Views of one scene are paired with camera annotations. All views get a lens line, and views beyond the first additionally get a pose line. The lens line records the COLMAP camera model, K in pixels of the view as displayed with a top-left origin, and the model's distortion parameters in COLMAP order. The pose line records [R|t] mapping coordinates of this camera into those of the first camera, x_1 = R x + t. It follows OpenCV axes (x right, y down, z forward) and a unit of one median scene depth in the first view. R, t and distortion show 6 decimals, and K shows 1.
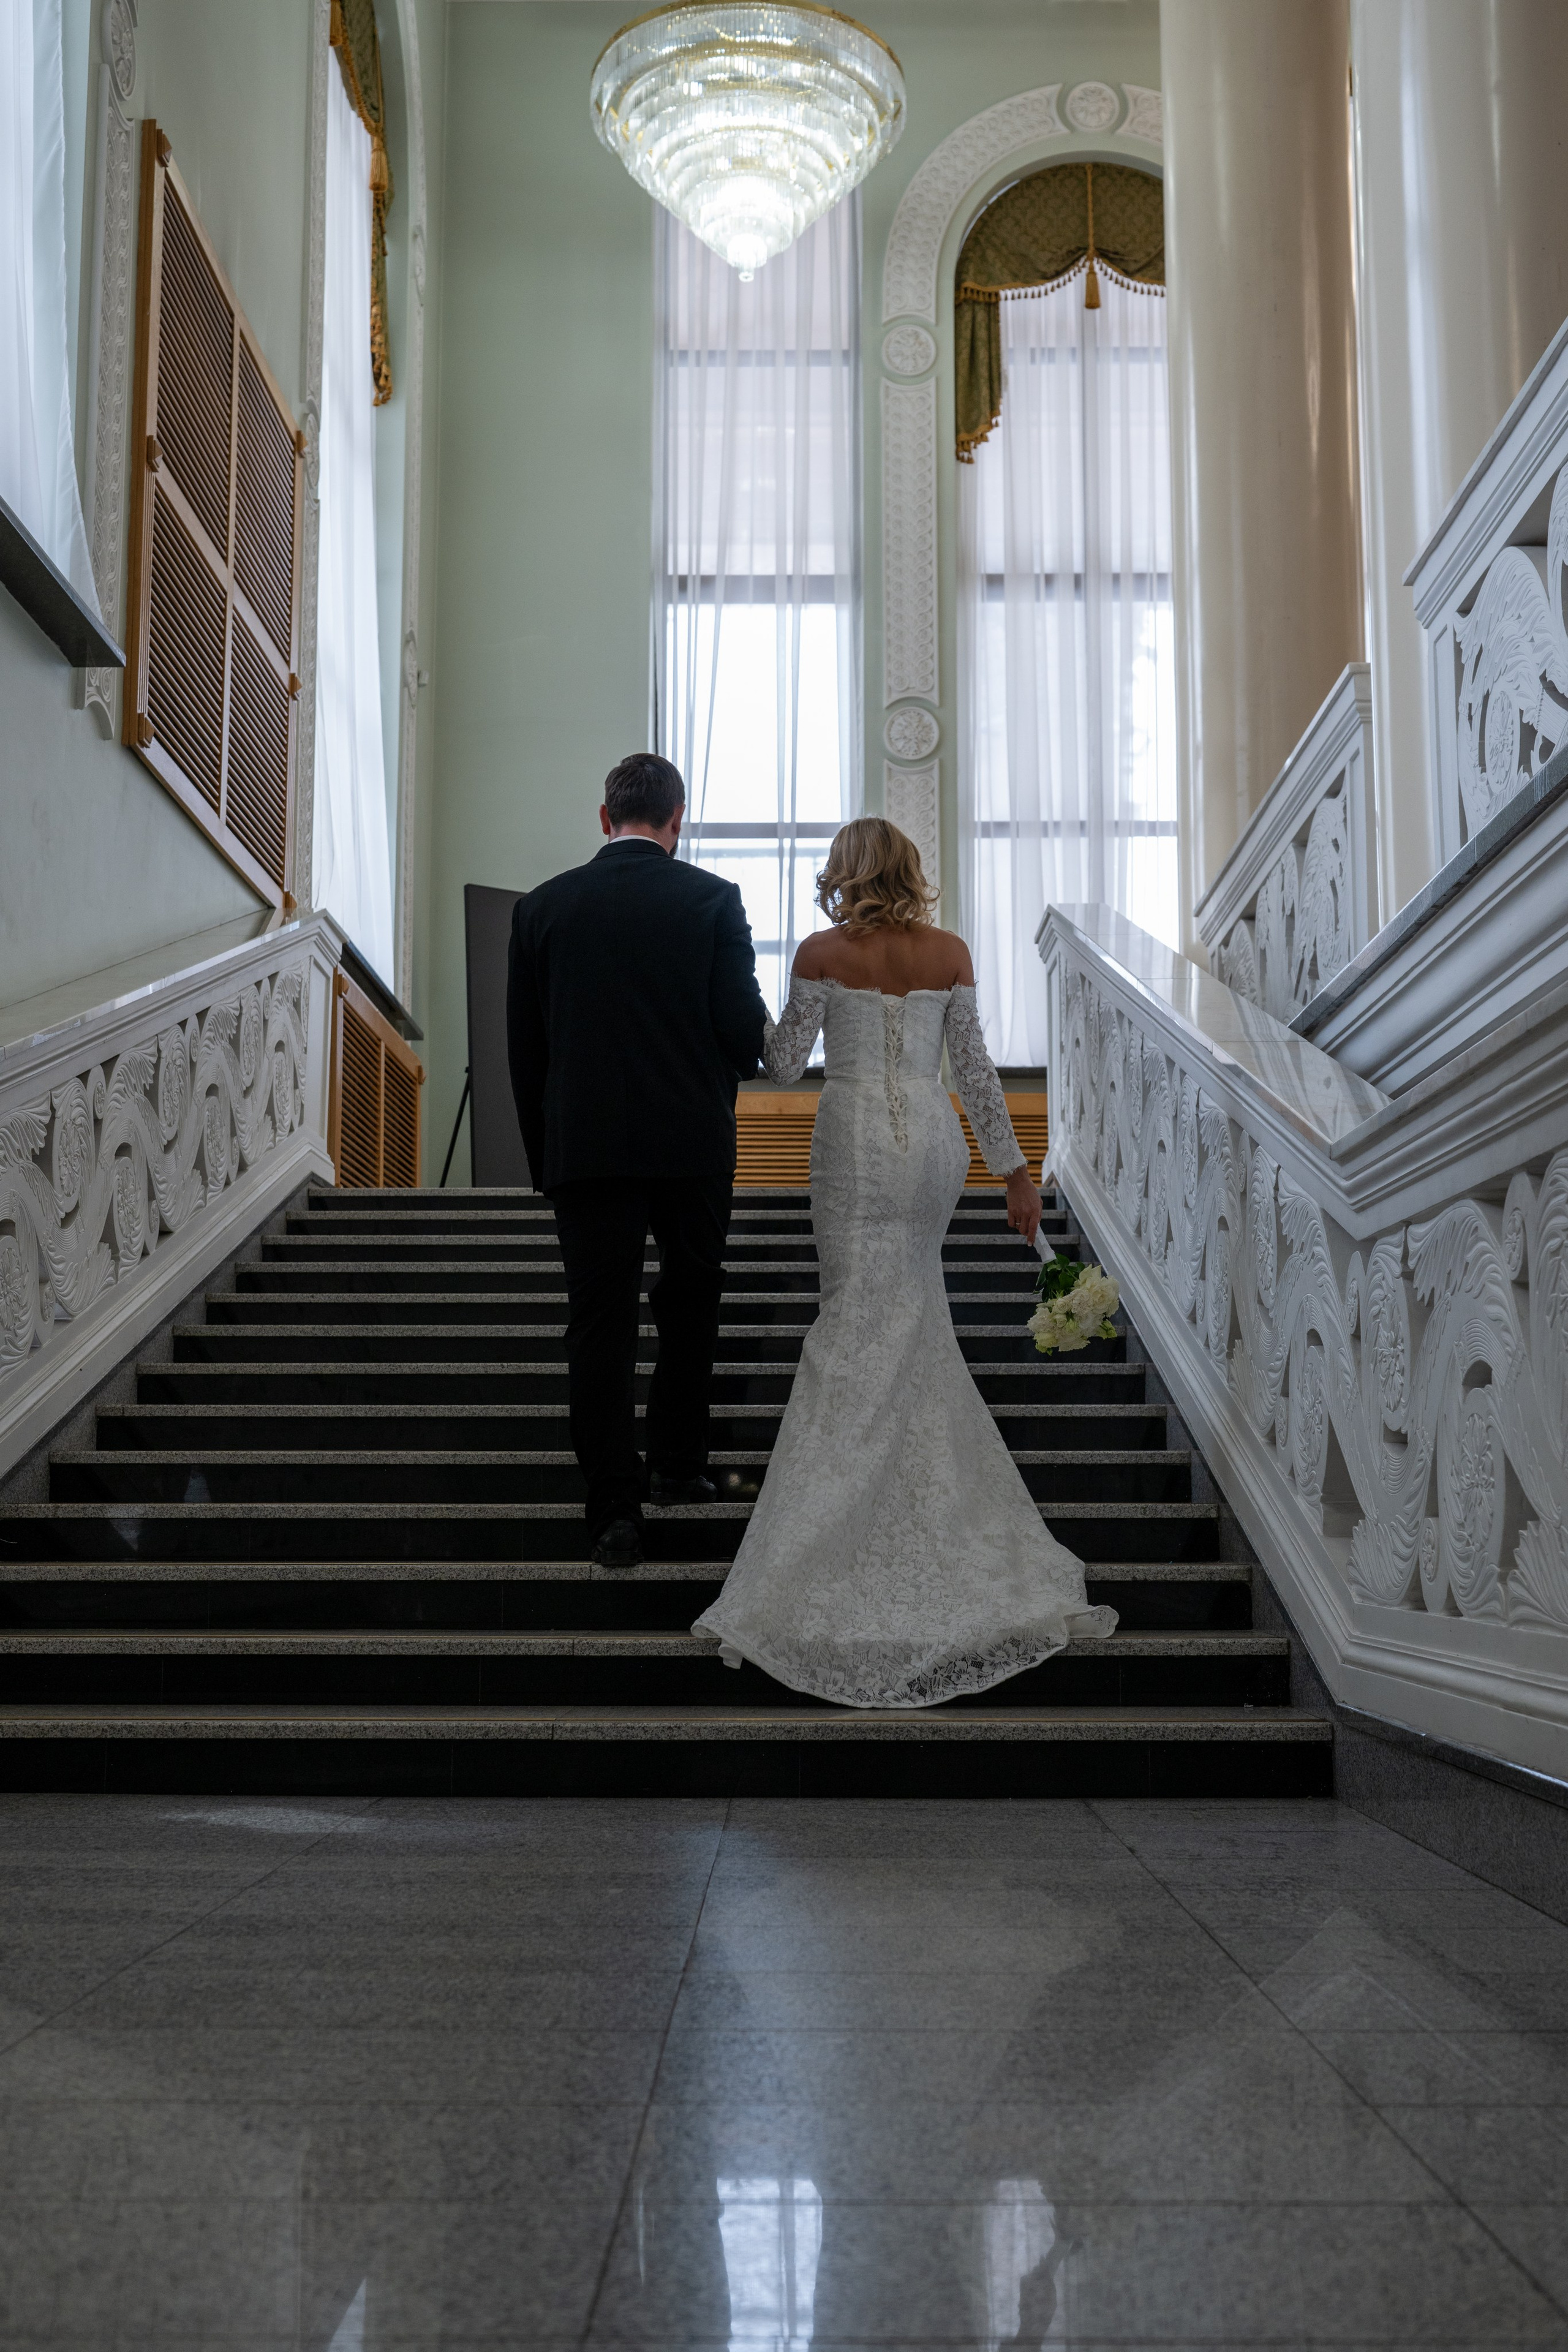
lens RADIAL K [[2532.2, 0, 780.5], [0, 2532.2, 1195.9], [0, 0, 1]] dist [-0.015355, 0.000000]
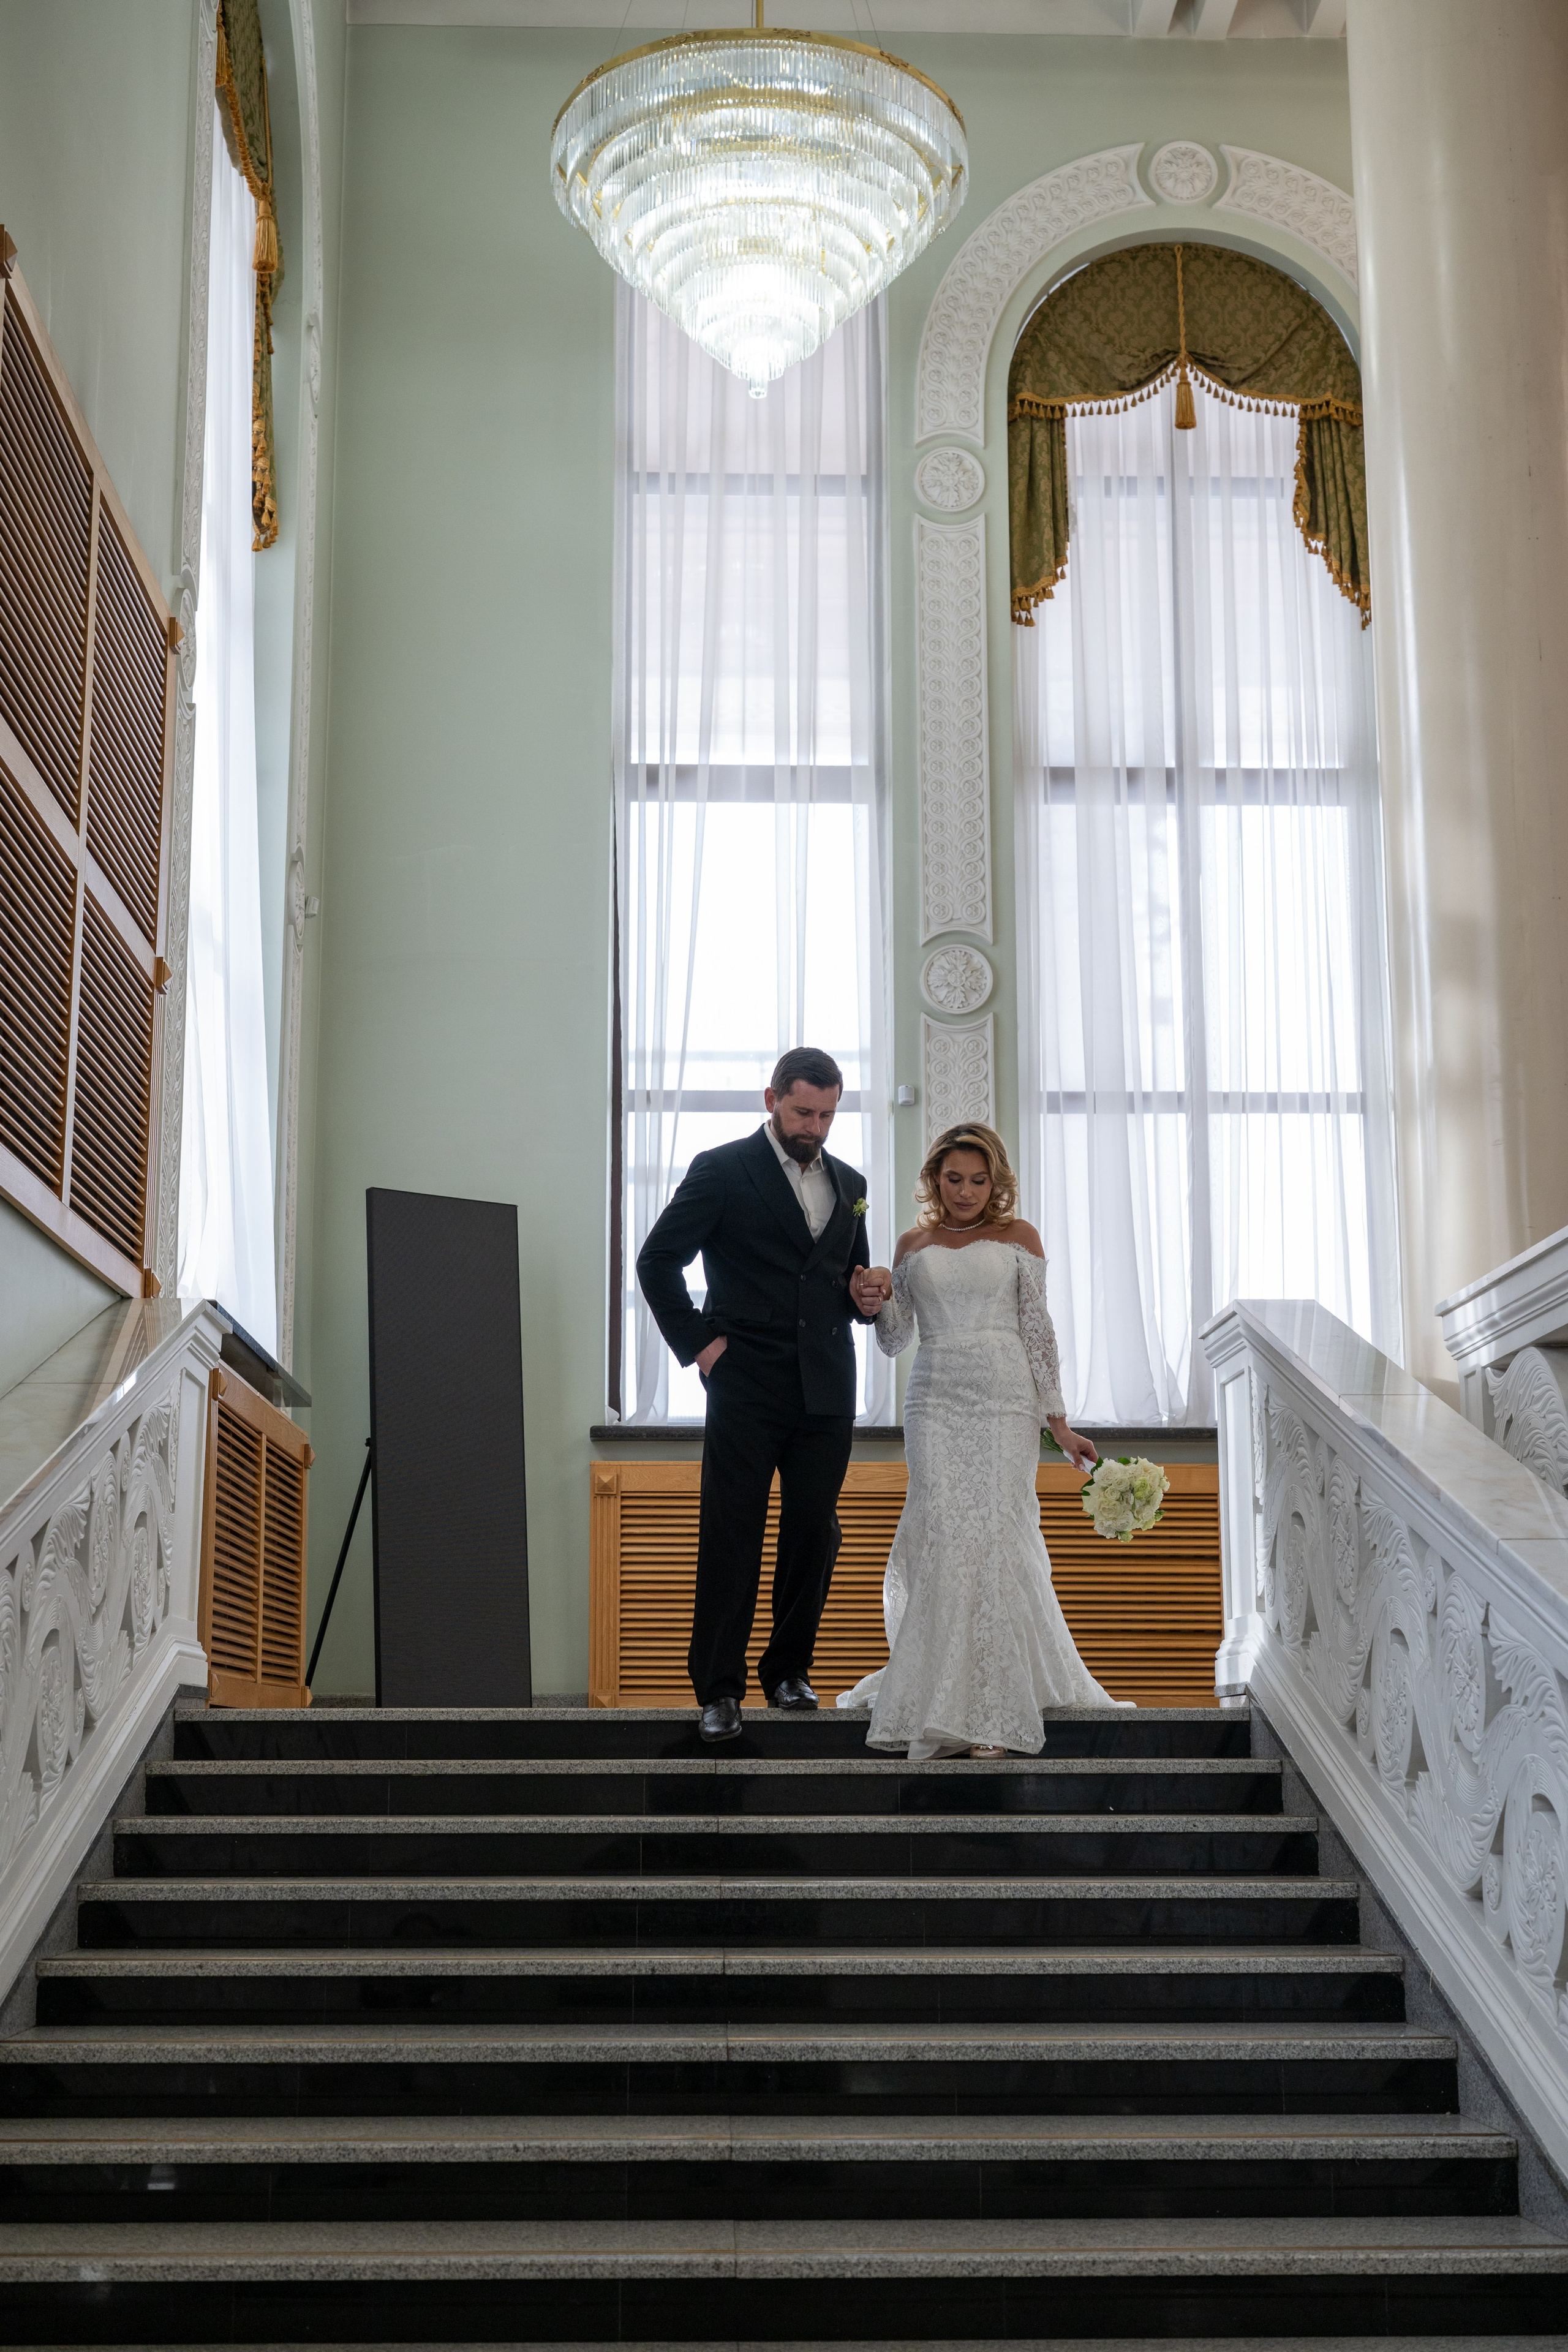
lens RADIAL K [[2982.0, 0, 788.3], [0, 2982.0, 1162.9], [0, 0, 1]] dist [-0.009993, 0.000000]
pose [[0.998927, 0.004202, 0.046130, -0.041421], [-0.000923, 0.997486, -0.070857, -0.067676], [-0.046312, 0.070739, 0.996419, 0.123997]]
